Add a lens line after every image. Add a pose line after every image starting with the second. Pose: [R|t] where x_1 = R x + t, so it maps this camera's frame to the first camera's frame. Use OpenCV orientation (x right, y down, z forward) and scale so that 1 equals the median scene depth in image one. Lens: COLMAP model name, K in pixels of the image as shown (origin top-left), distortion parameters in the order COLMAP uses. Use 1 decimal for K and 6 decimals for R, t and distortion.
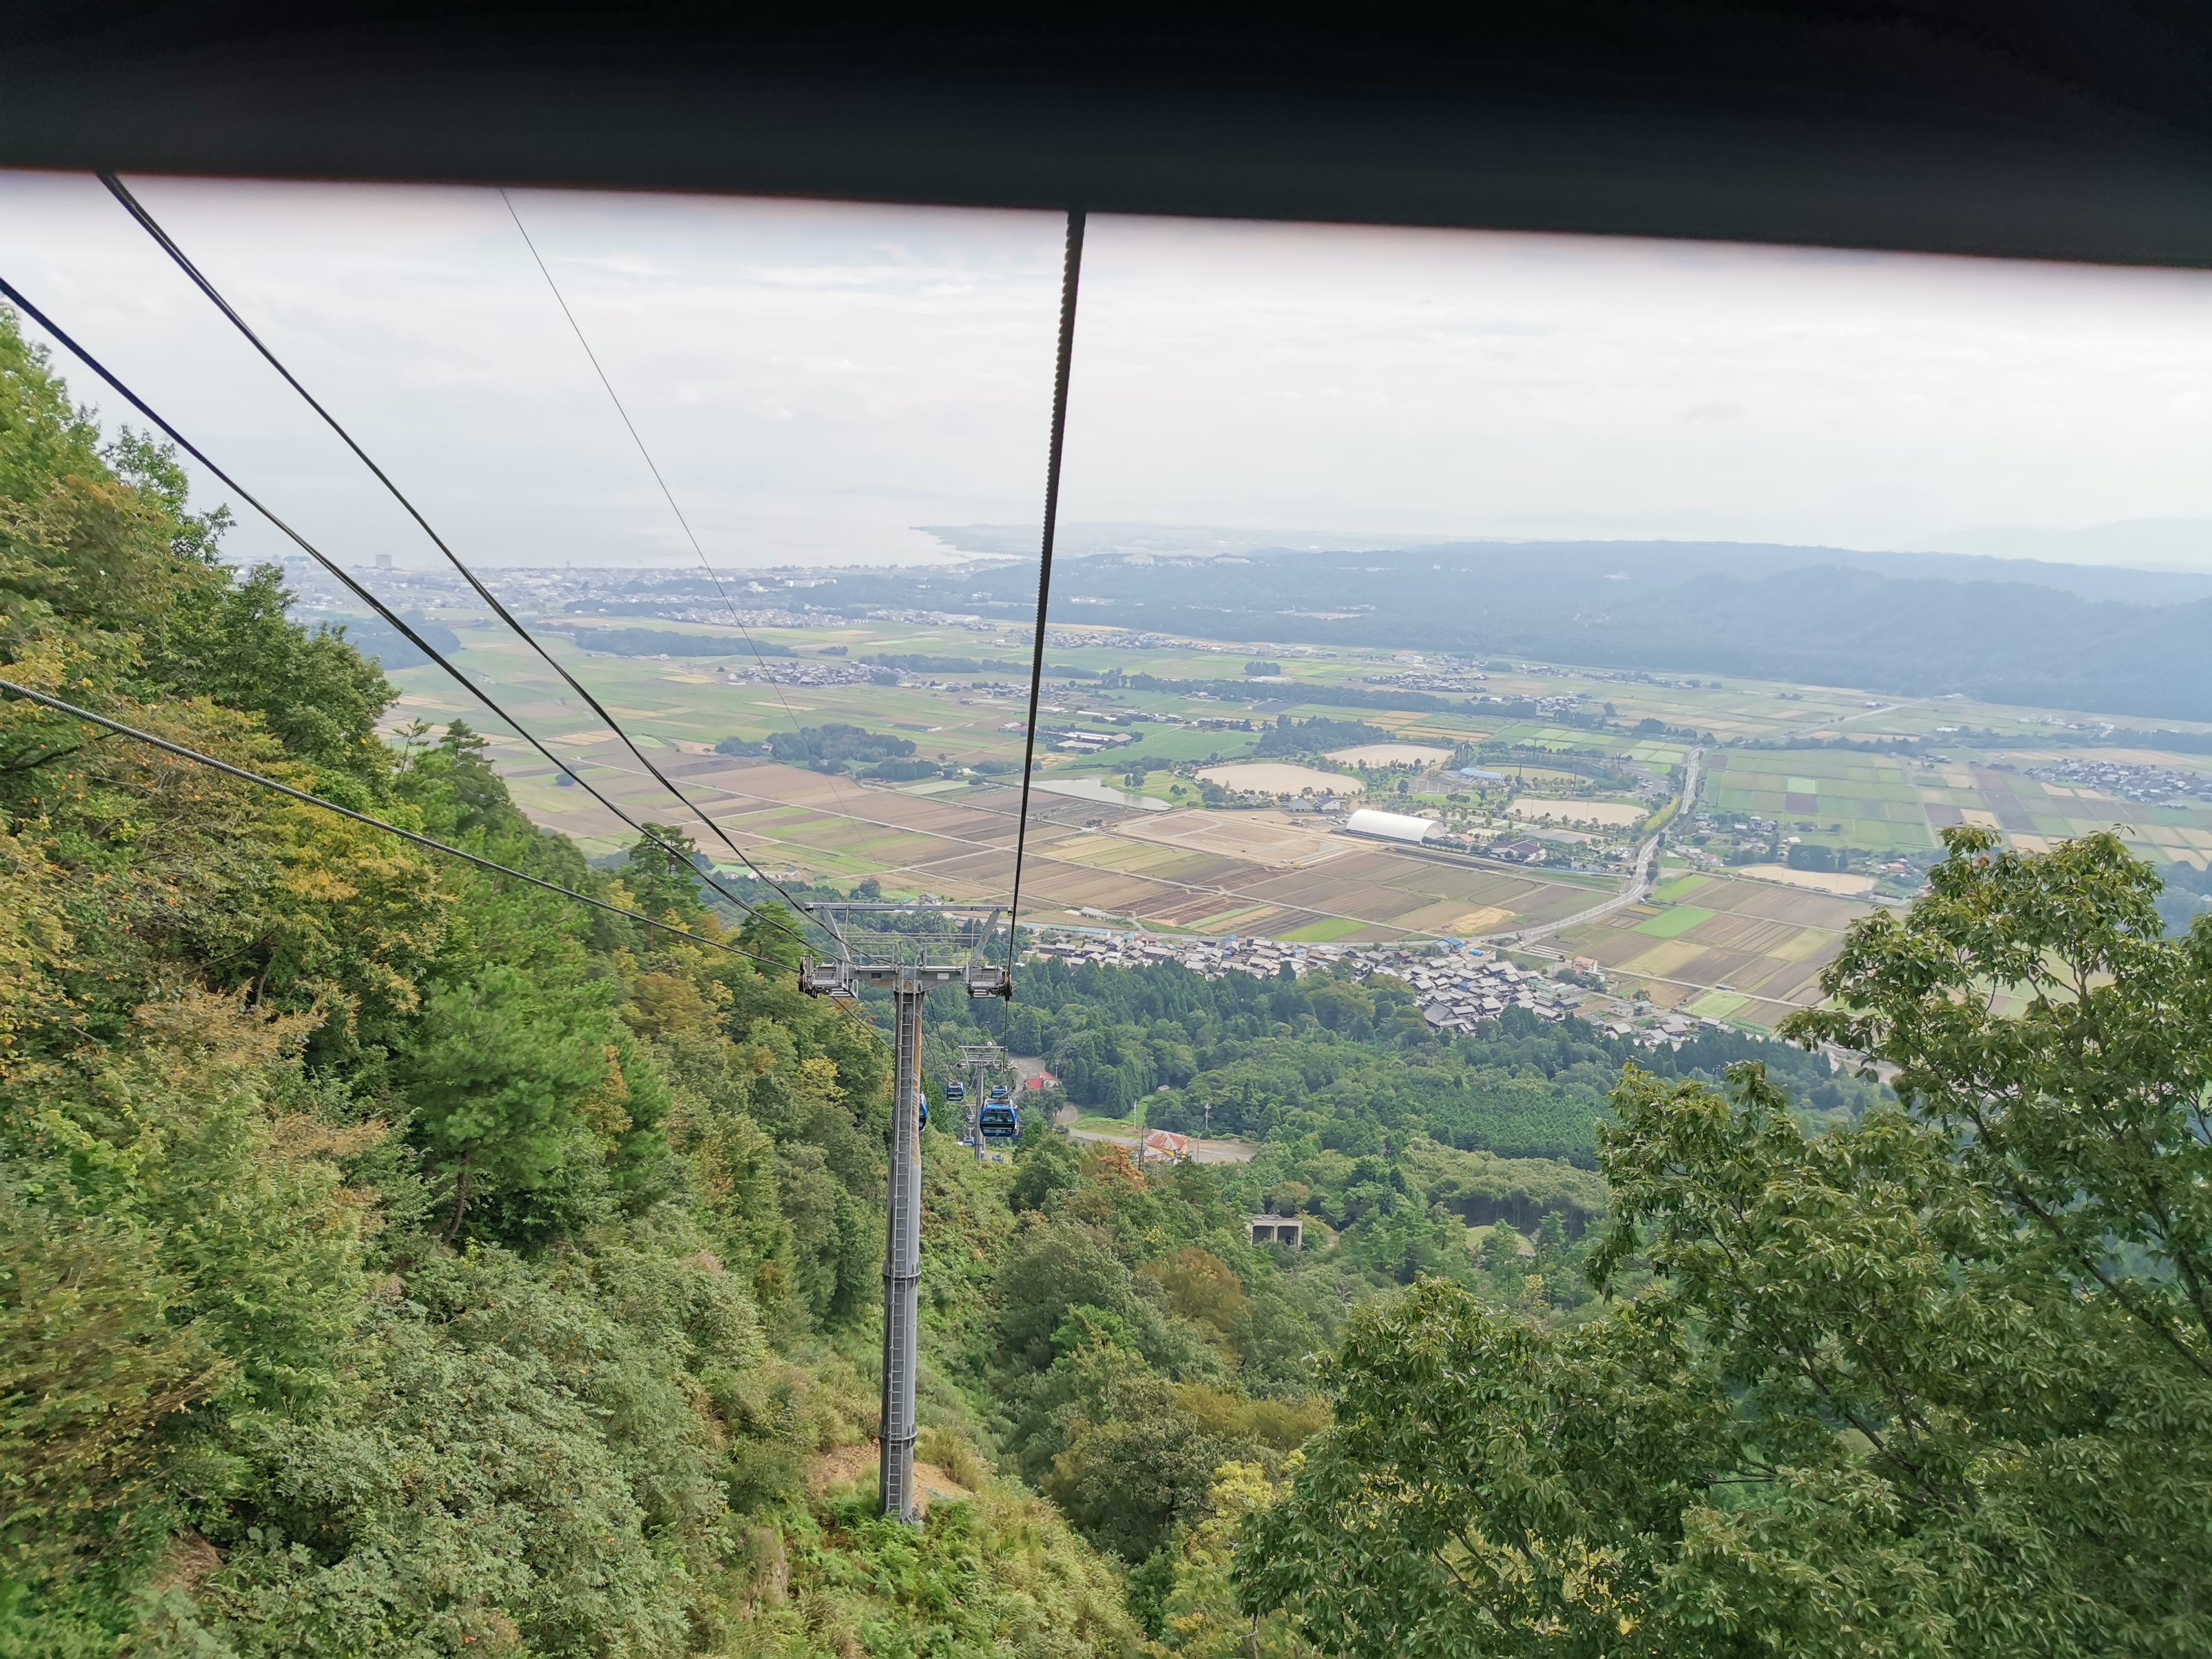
lens RADIAL K [[1685.3, 0, 1104.8], [0, 1685.3, 833.1], [0, 0, 1]] dist [0.069610, -0.237373]
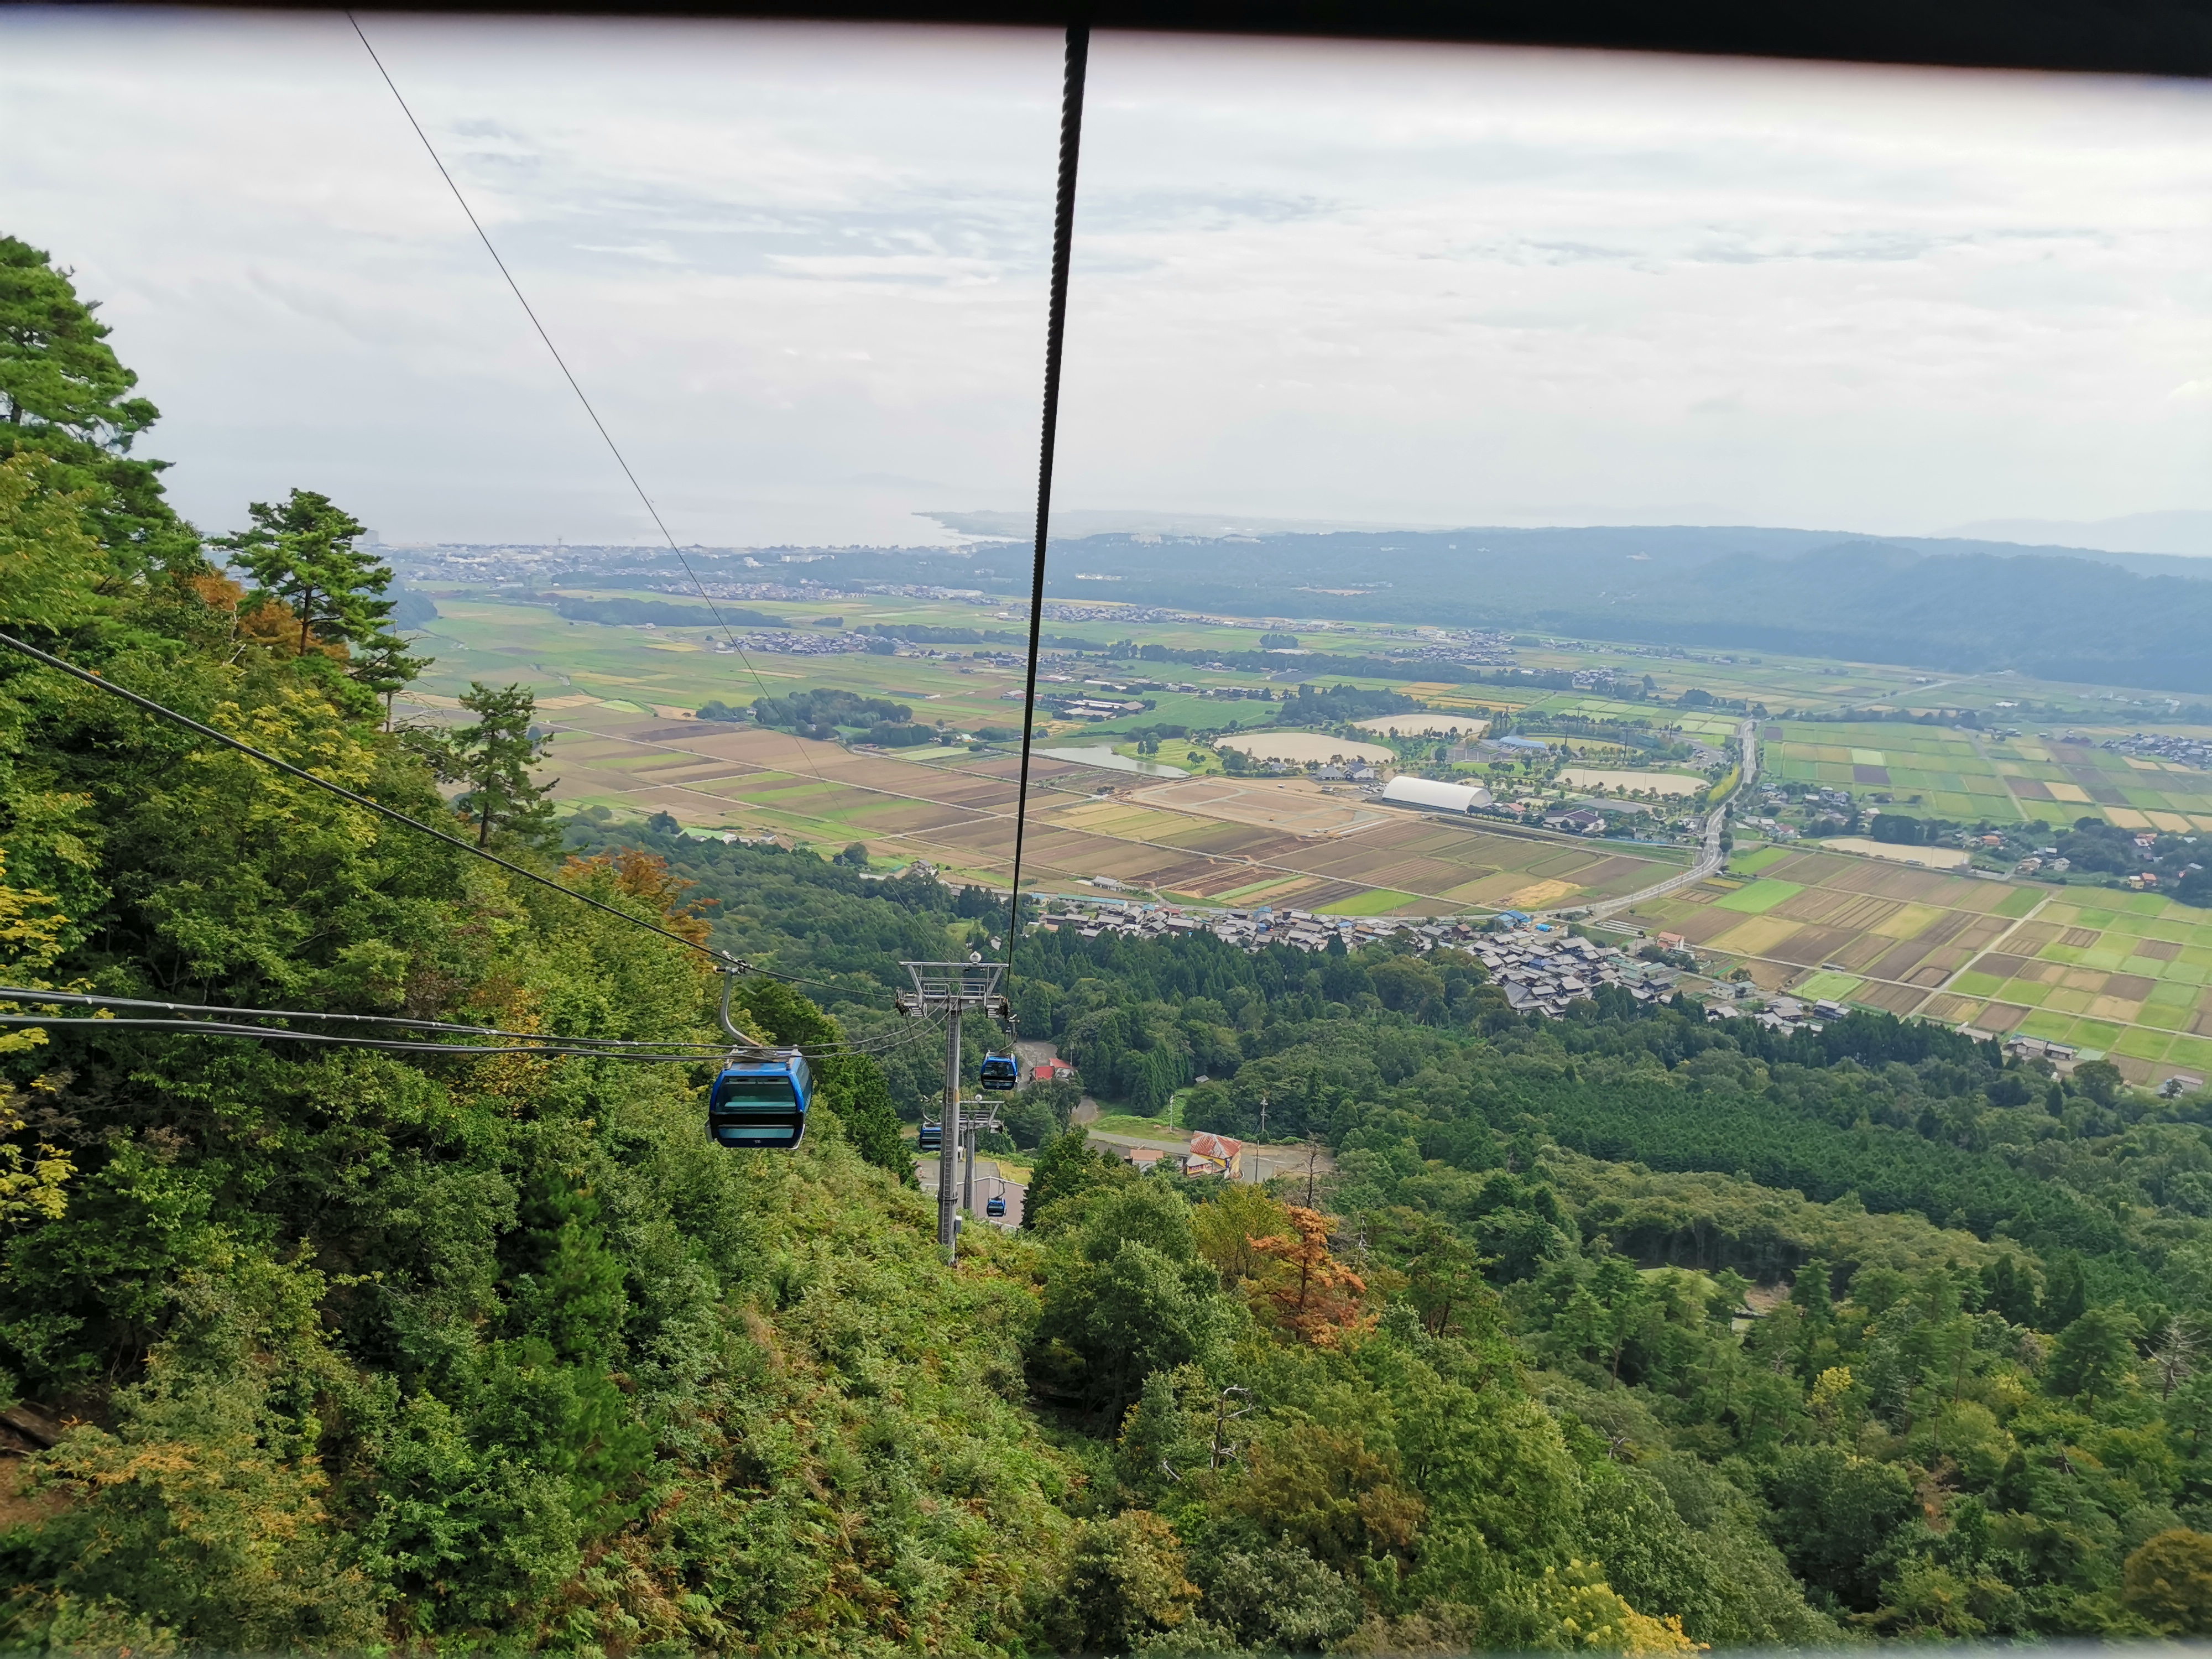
lens RADIAL K [[1687.3, 0, 1105.0], [0, 1687.3, 841.8], [0, 0, 1]] dist [0.045645, -0.173445]
pose [[0.999990, 0.004396, -0.001247, -0.007538], [-0.004384, 0.999951, 0.008845, 0.019351], [0.001286, -0.008839, 0.999960, 0.122173]]
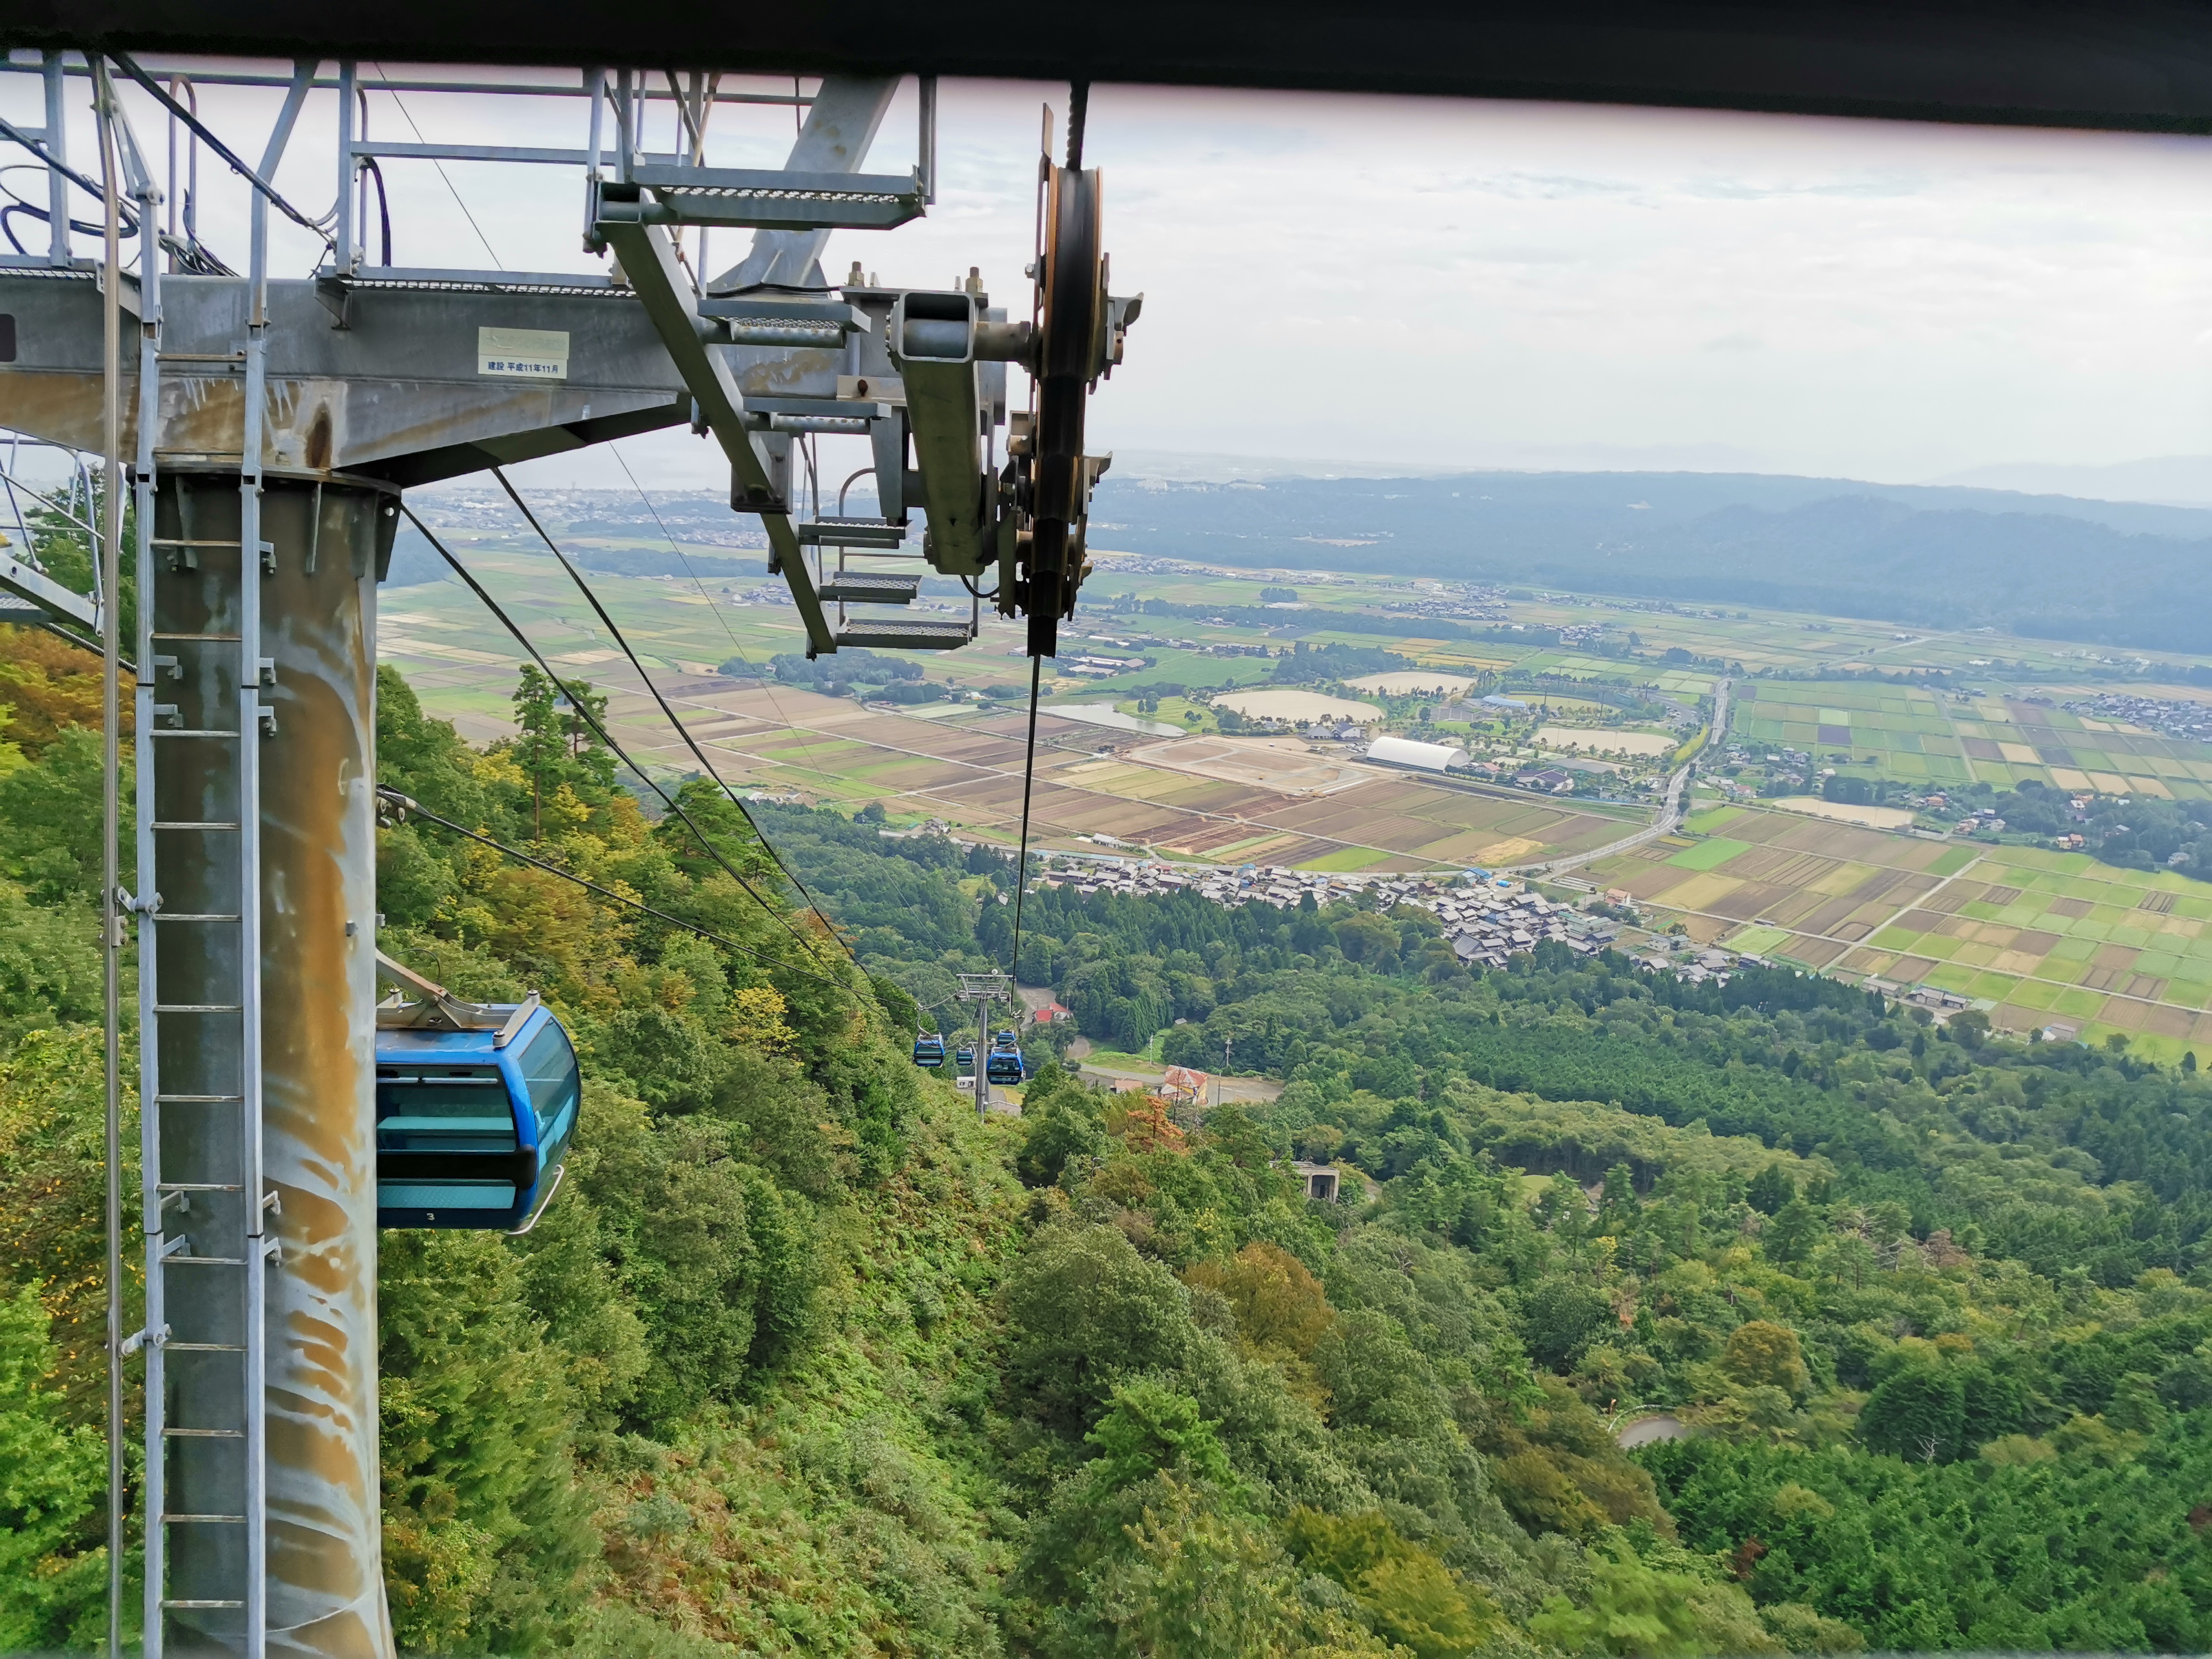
lens RADIAL K [[1686.1, 0, 1104.7], [0, 1686.1, 839.0], [0, 0, 1]] dist [0.058385, -0.205956]
pose [[0.999945, 0.009023, -0.005304, -0.002391], [-0.008783, 0.999008, 0.043653, 0.005190], [0.005693, -0.043604, 0.999033, 0.039599]]
